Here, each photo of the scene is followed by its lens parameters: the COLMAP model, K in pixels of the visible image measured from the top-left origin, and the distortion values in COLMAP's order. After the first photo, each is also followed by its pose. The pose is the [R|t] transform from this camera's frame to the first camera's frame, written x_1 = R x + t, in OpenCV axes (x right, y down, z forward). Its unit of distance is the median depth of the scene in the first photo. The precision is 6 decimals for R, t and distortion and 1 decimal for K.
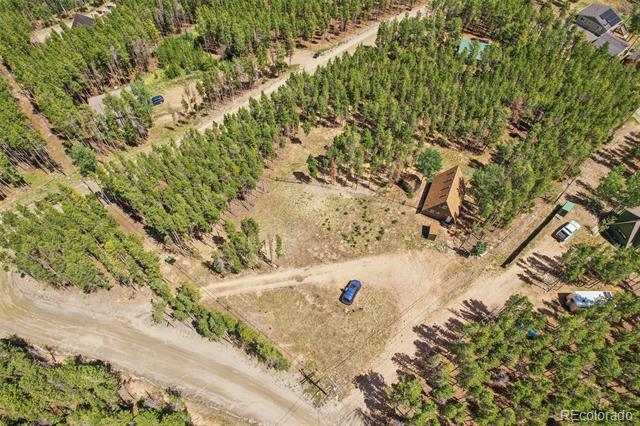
lens RADIAL K [[410.6, 0, 321.1], [0, 410.6, 200.1], [0, 0, 1]] dist [-0.041774, 0.029521]
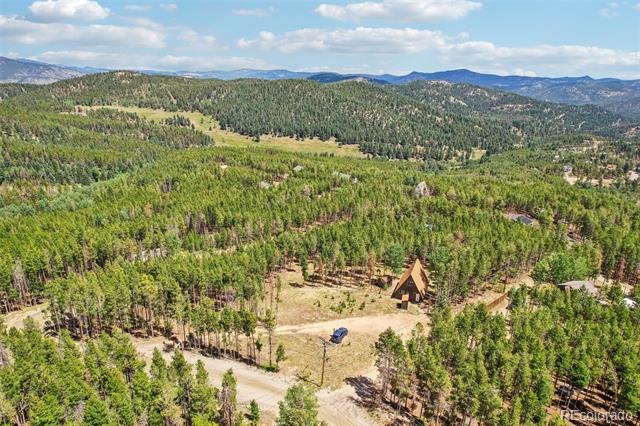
lens RADIAL K [[410.6, 0, 321.1], [0, 410.6, 200.1], [0, 0, 1]] dist [-0.041774, 0.029521]
pose [[0.999430, -0.003563, 0.033565, -0.014975], [0.024314, 0.765749, -0.642680, 0.643782], [-0.023413, 0.643129, 0.765400, -0.117113]]
